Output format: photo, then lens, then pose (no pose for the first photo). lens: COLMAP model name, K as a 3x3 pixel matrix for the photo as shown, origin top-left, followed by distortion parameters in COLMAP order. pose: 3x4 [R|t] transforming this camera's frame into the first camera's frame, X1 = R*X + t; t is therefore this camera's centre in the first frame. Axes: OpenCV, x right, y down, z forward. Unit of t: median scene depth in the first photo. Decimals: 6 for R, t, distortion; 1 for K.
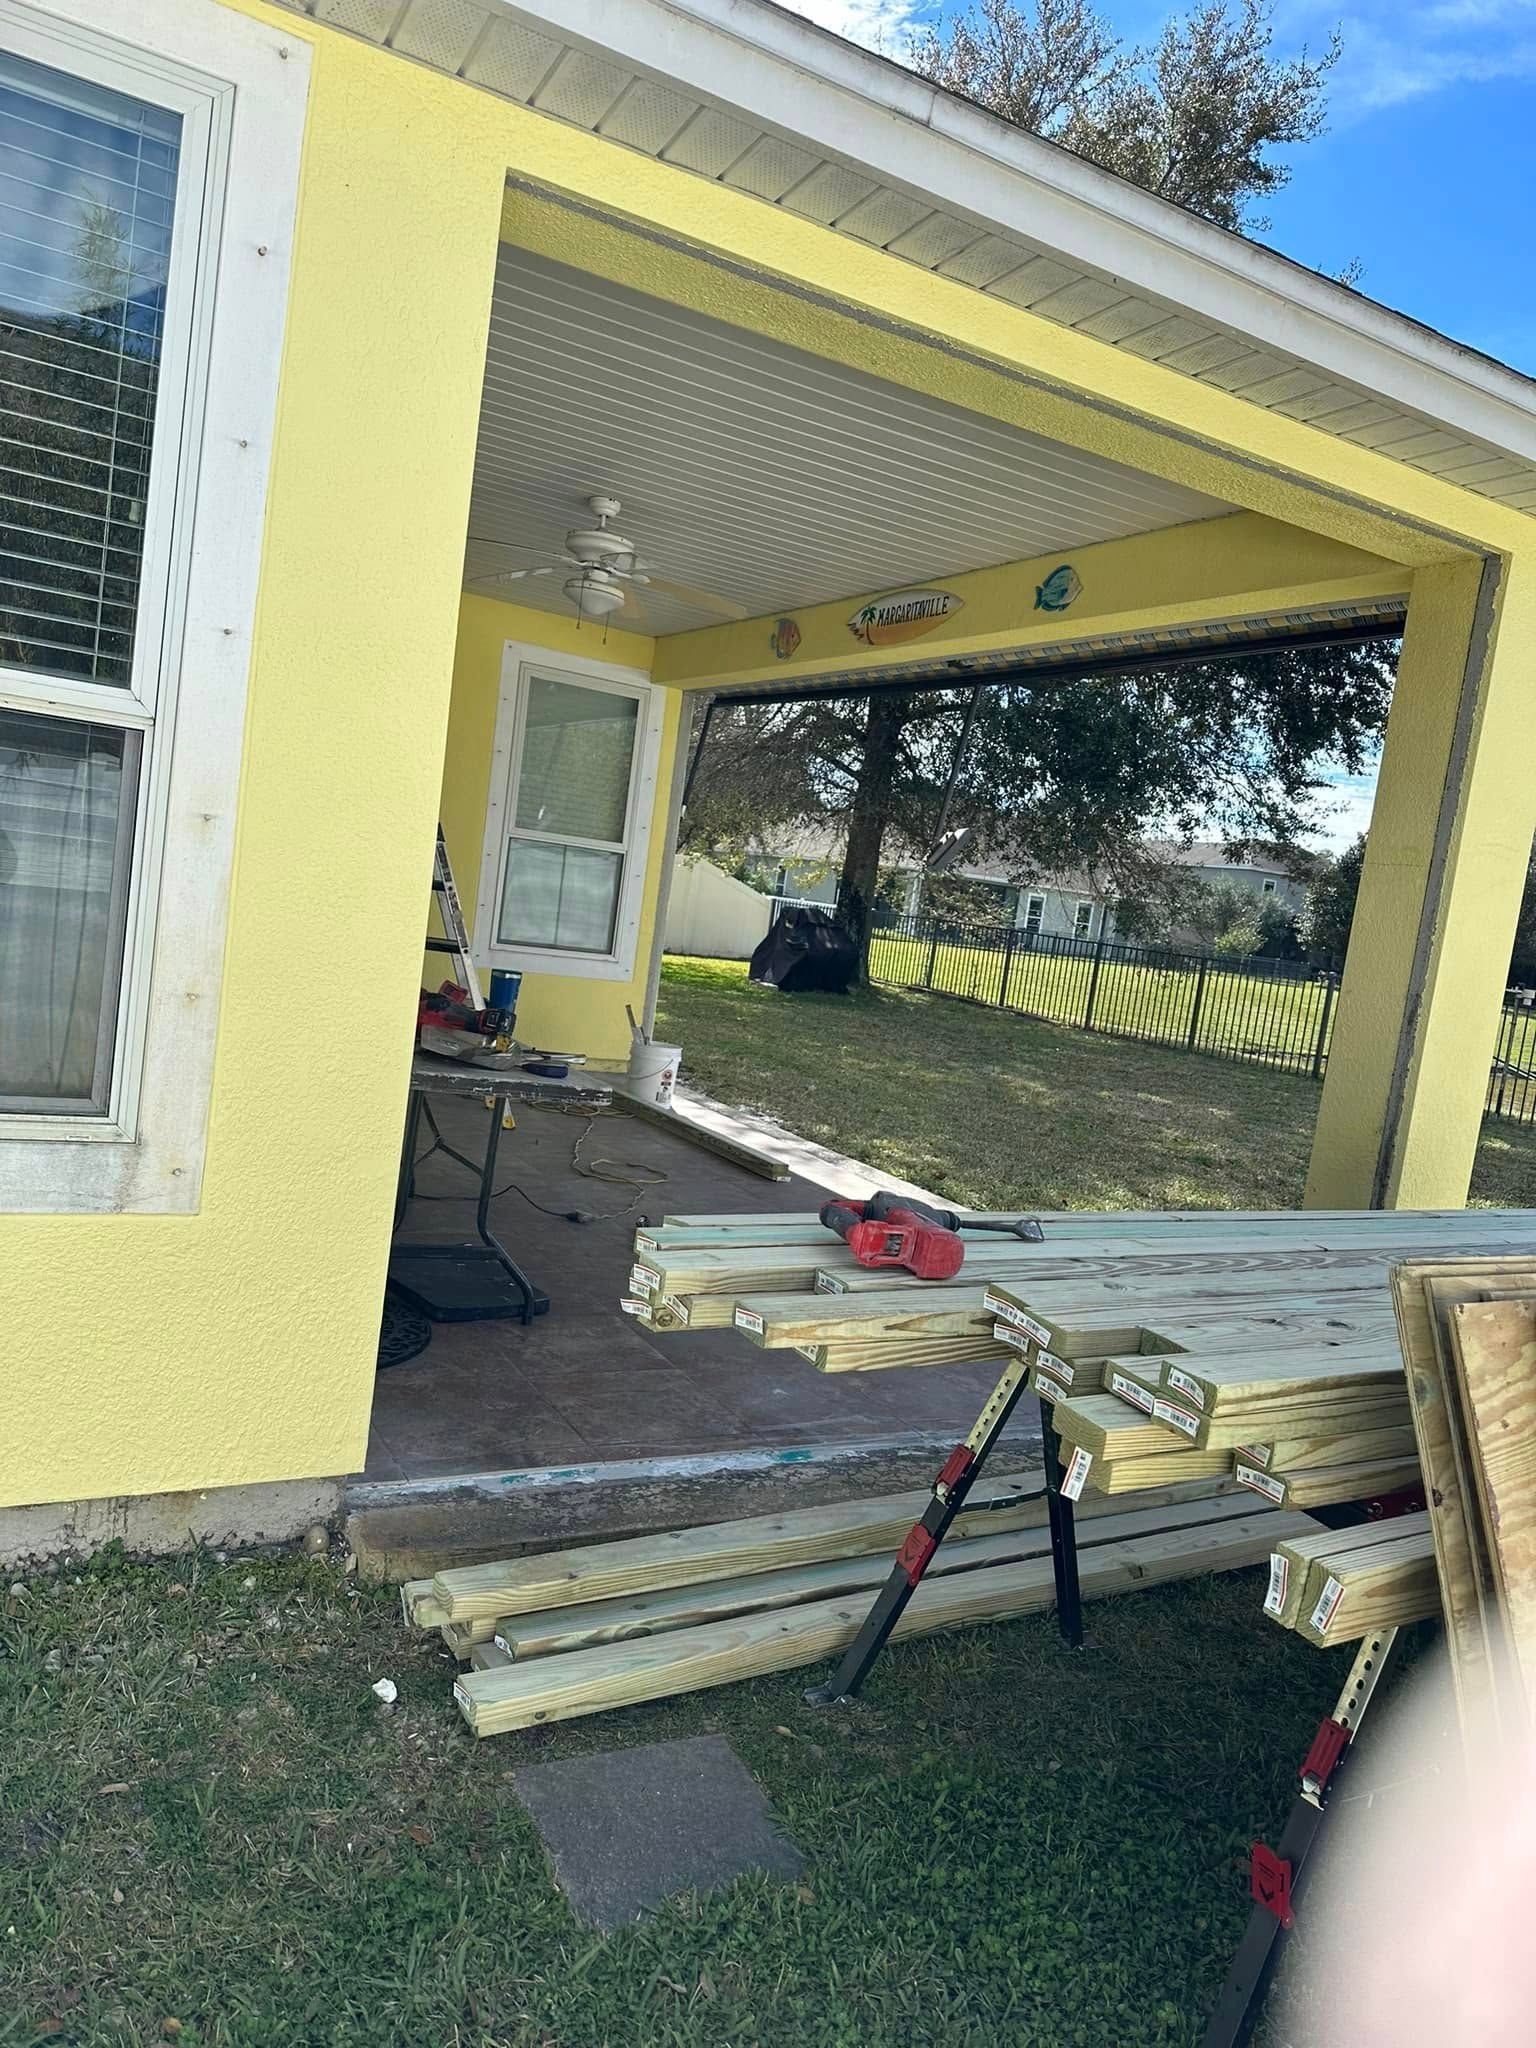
lens RADIAL K [[1316.7, 0, 768.0], [0, 1316.7, 1024.0], [0, 0, 1]] dist [-0.018644, -0.041141]
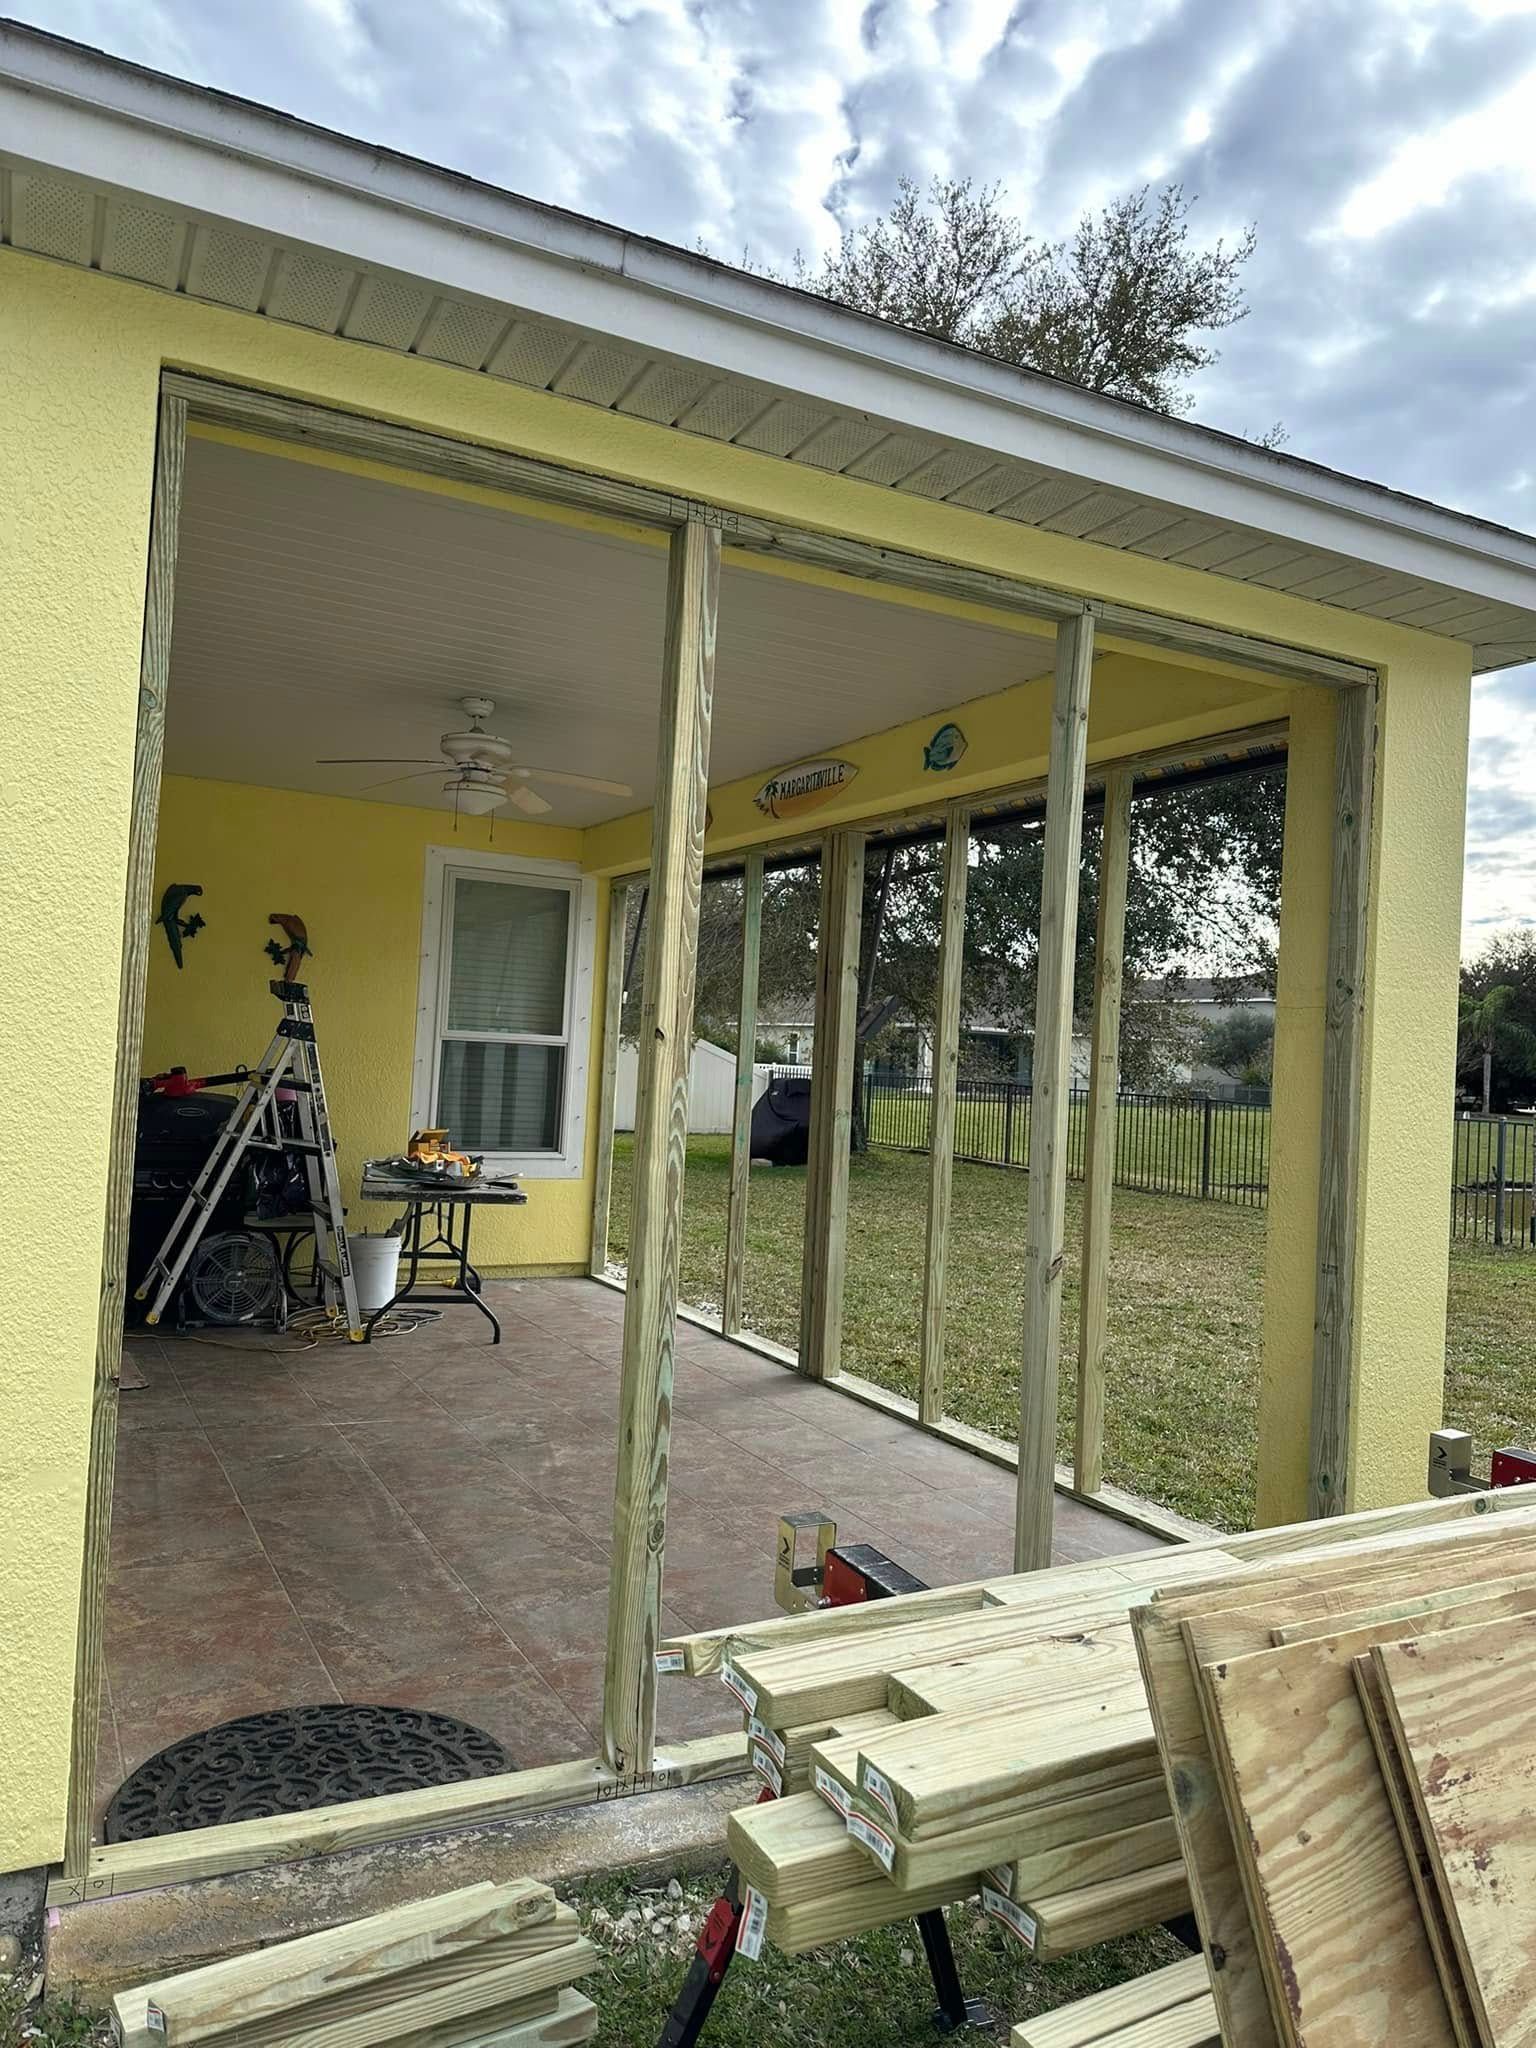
lens RADIAL K [[1340.9, 0, 768.0], [0, 1340.9, 1024.0], [0, 0, 1]] dist [-0.042329, -0.000977]
pose [[0.996530, -0.083134, 0.003968, 0.169769], [0.082928, 0.987763, -0.132090, -0.030789], [0.007062, 0.131961, 0.991230, 0.129072]]
